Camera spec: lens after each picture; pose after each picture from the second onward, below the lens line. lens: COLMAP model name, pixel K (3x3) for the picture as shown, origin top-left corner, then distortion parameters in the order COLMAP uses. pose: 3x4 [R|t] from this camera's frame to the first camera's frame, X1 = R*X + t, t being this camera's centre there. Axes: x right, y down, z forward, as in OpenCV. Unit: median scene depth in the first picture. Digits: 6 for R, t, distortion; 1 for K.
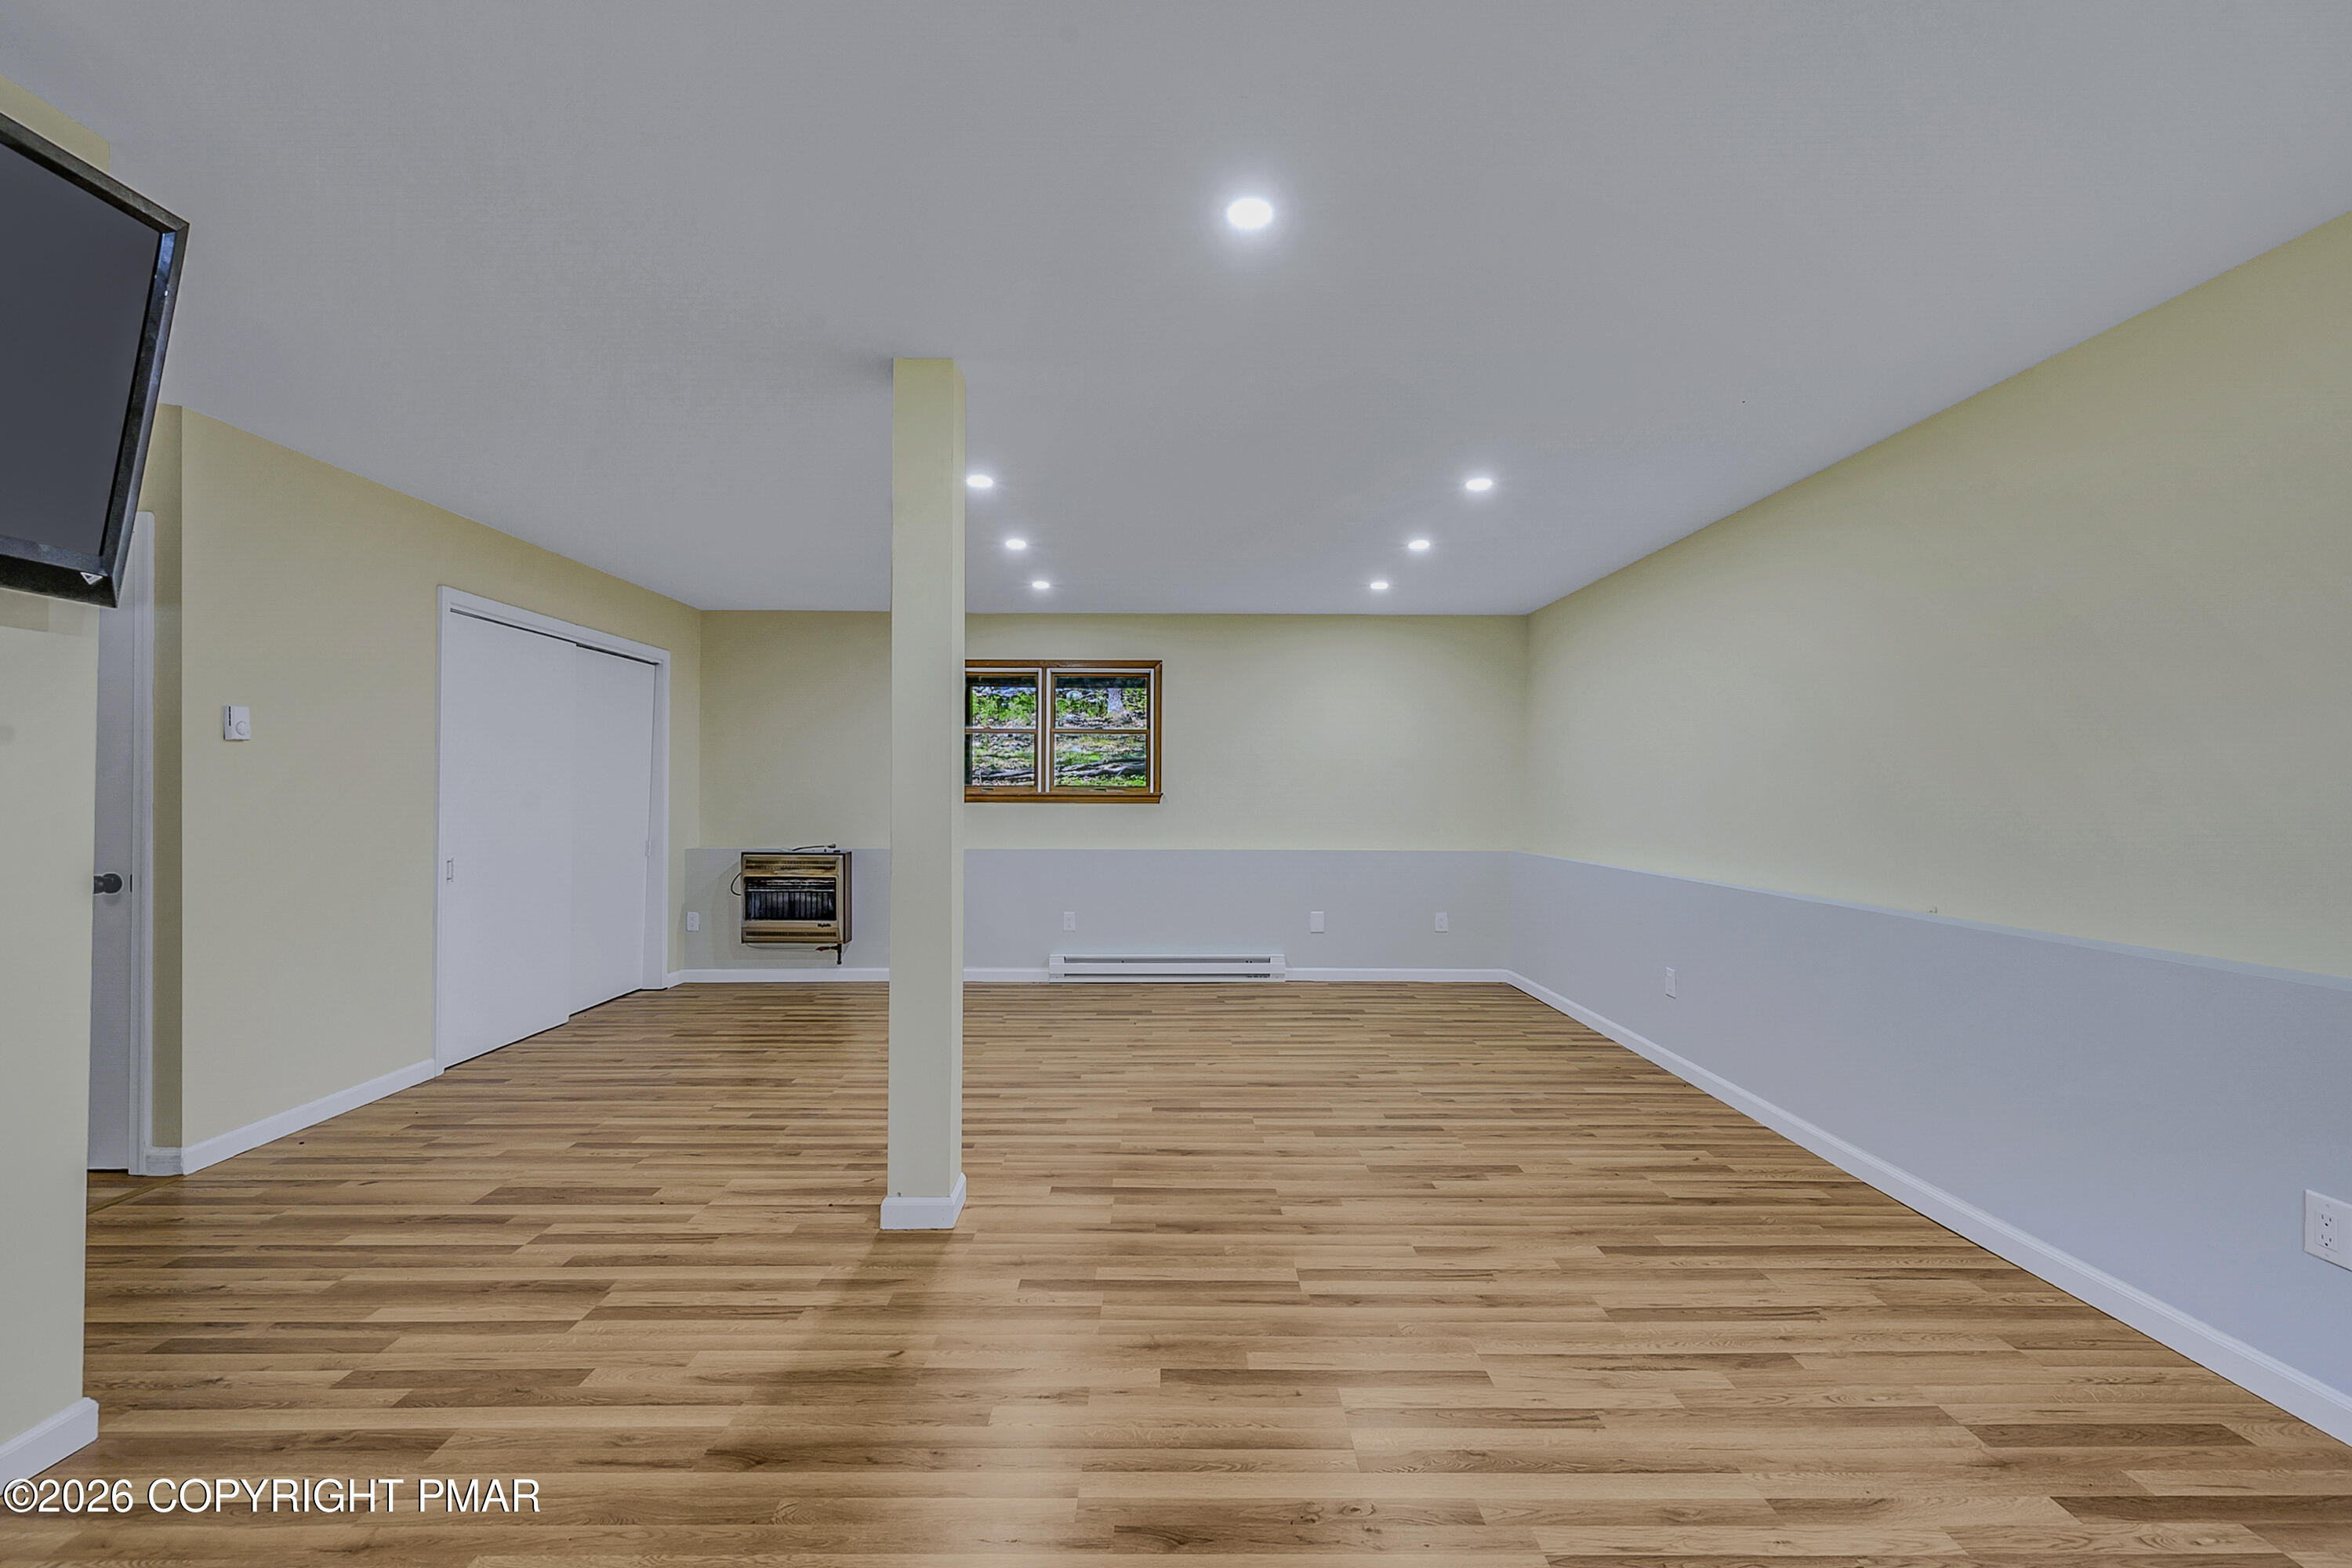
lens RADIAL K [[970.0, 0, 1182.3], [0, 970.0, 785.7], [0, 0, 1]] dist [0.003550, 0.000067]
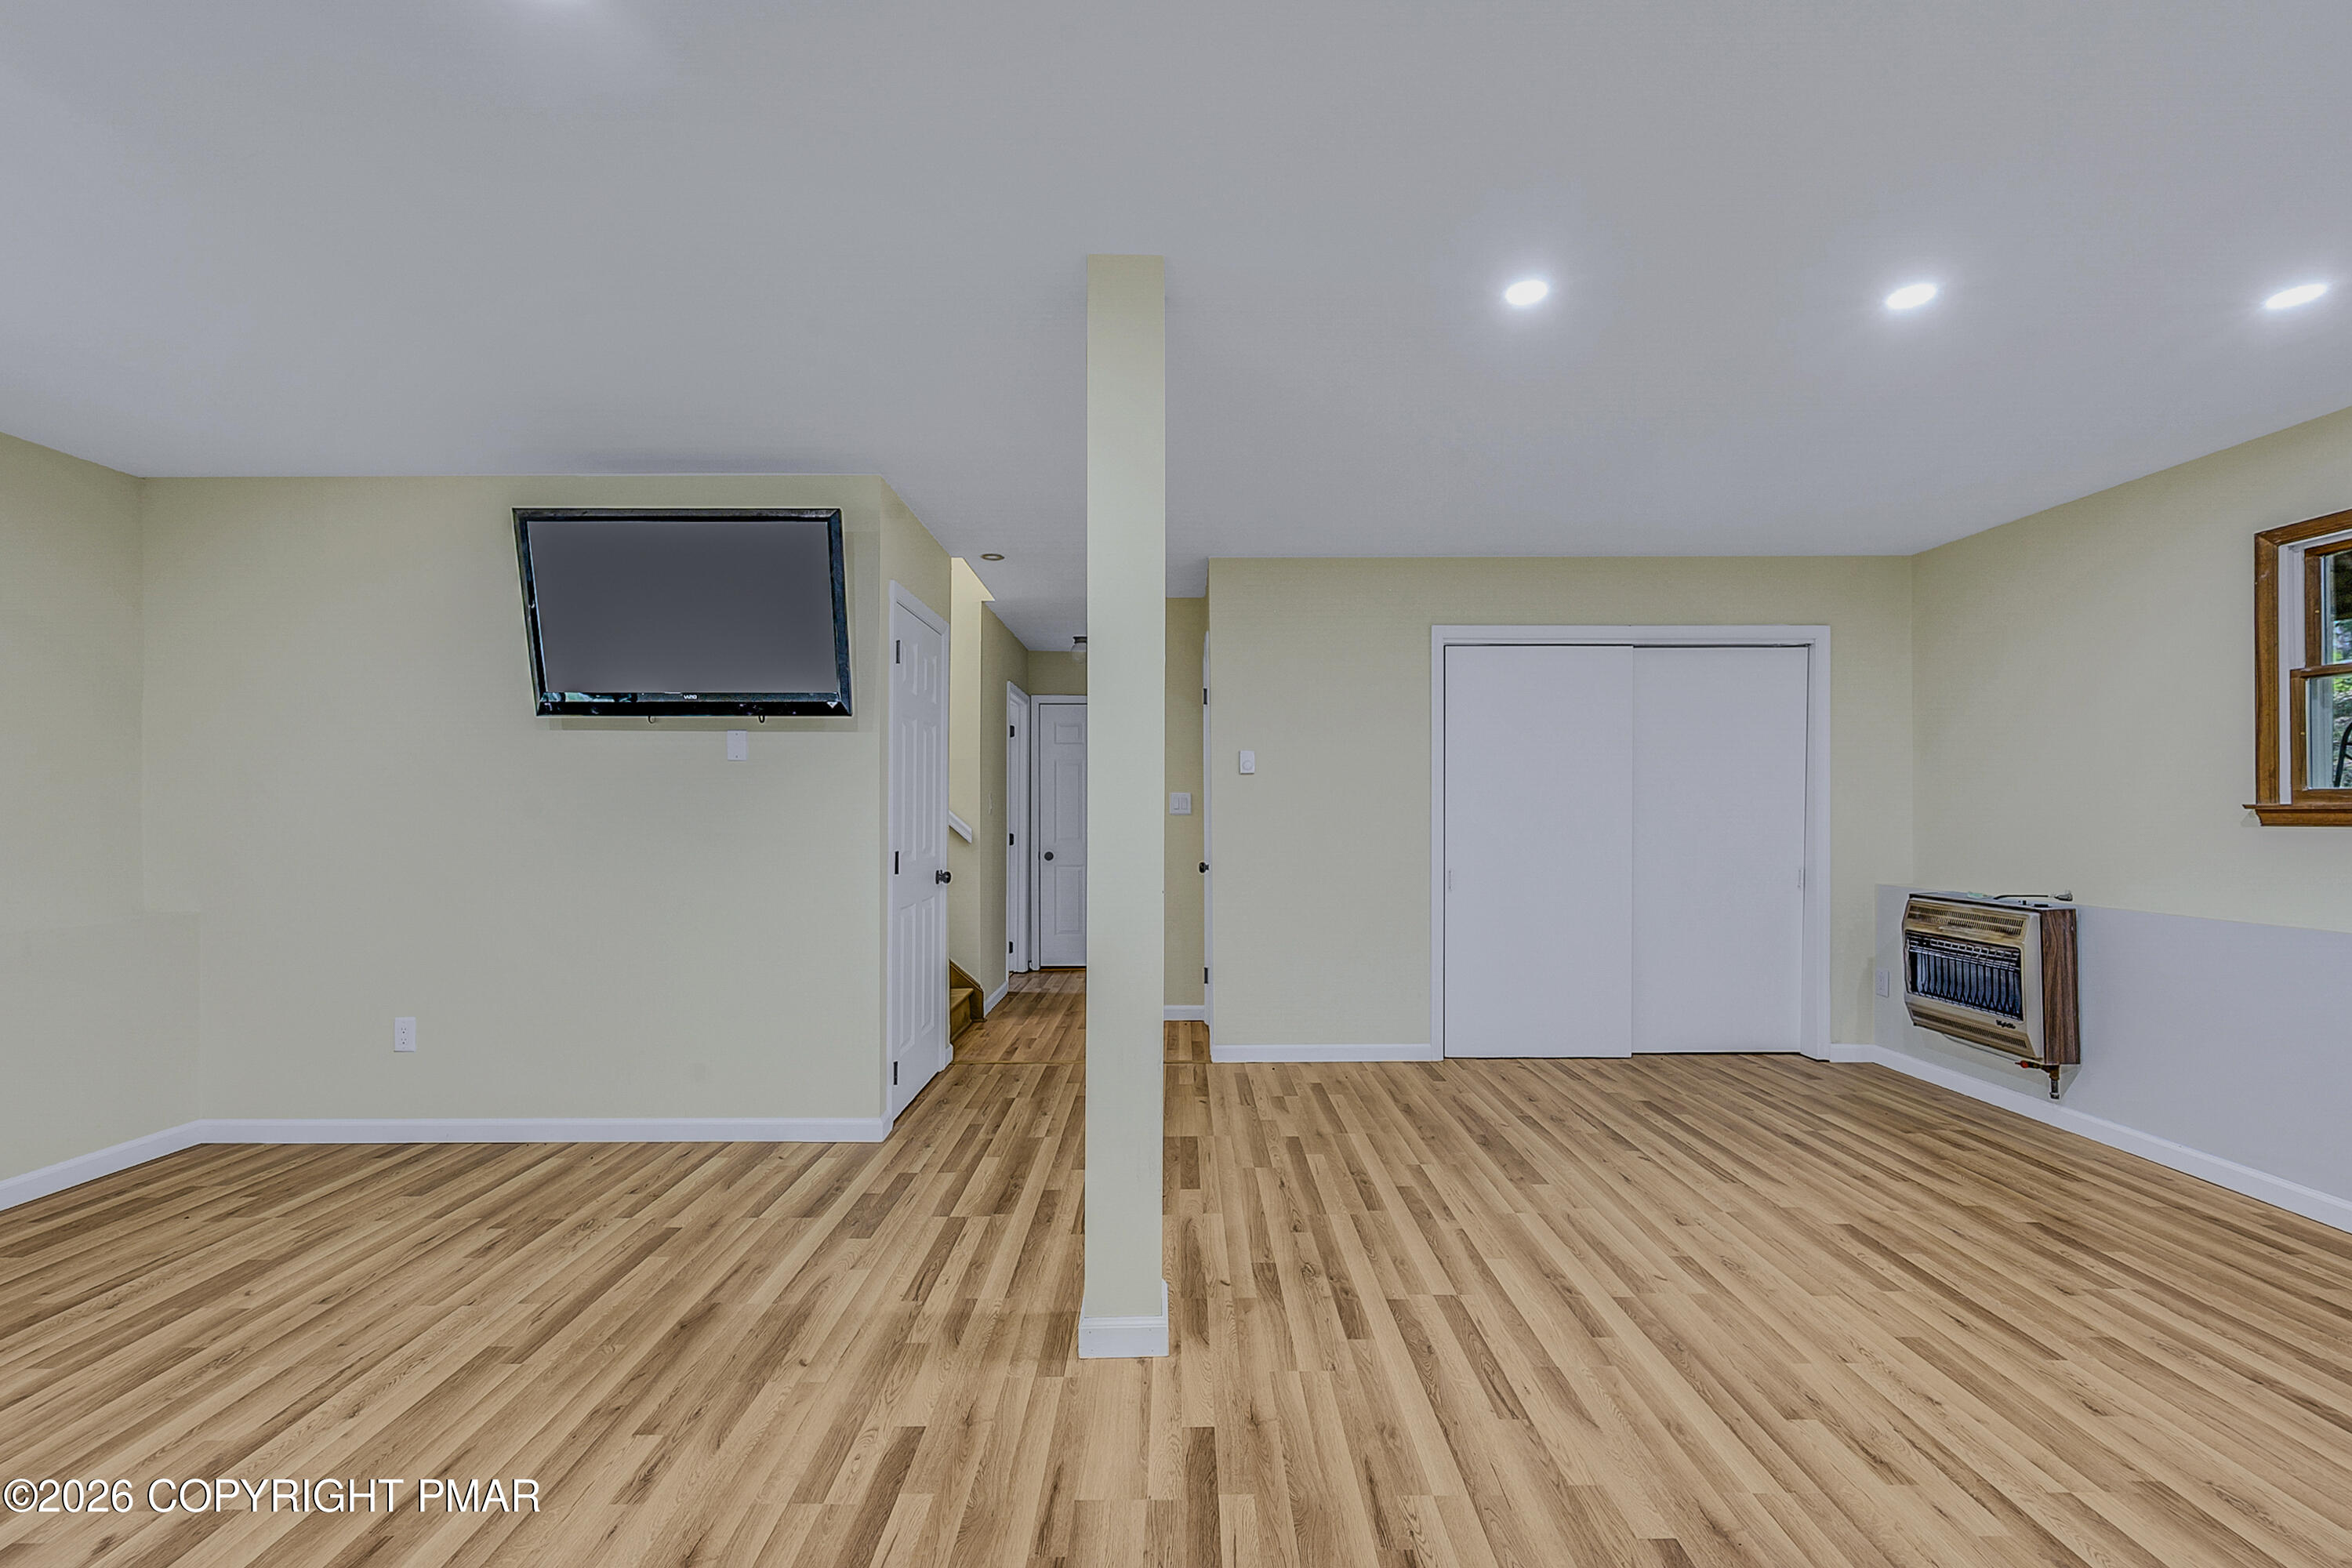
lens RADIAL K [[970.0, 0, 1178.2], [0, 970.0, 798.7], [0, 0, 1]] dist [0.003550, 0.000067]
pose [[-0.013073, -0.017634, -0.999759, 0.252295], [0.010369, 0.999788, -0.017770, 0.007856], [0.999861, -0.010598, -0.012887, 0.495269]]
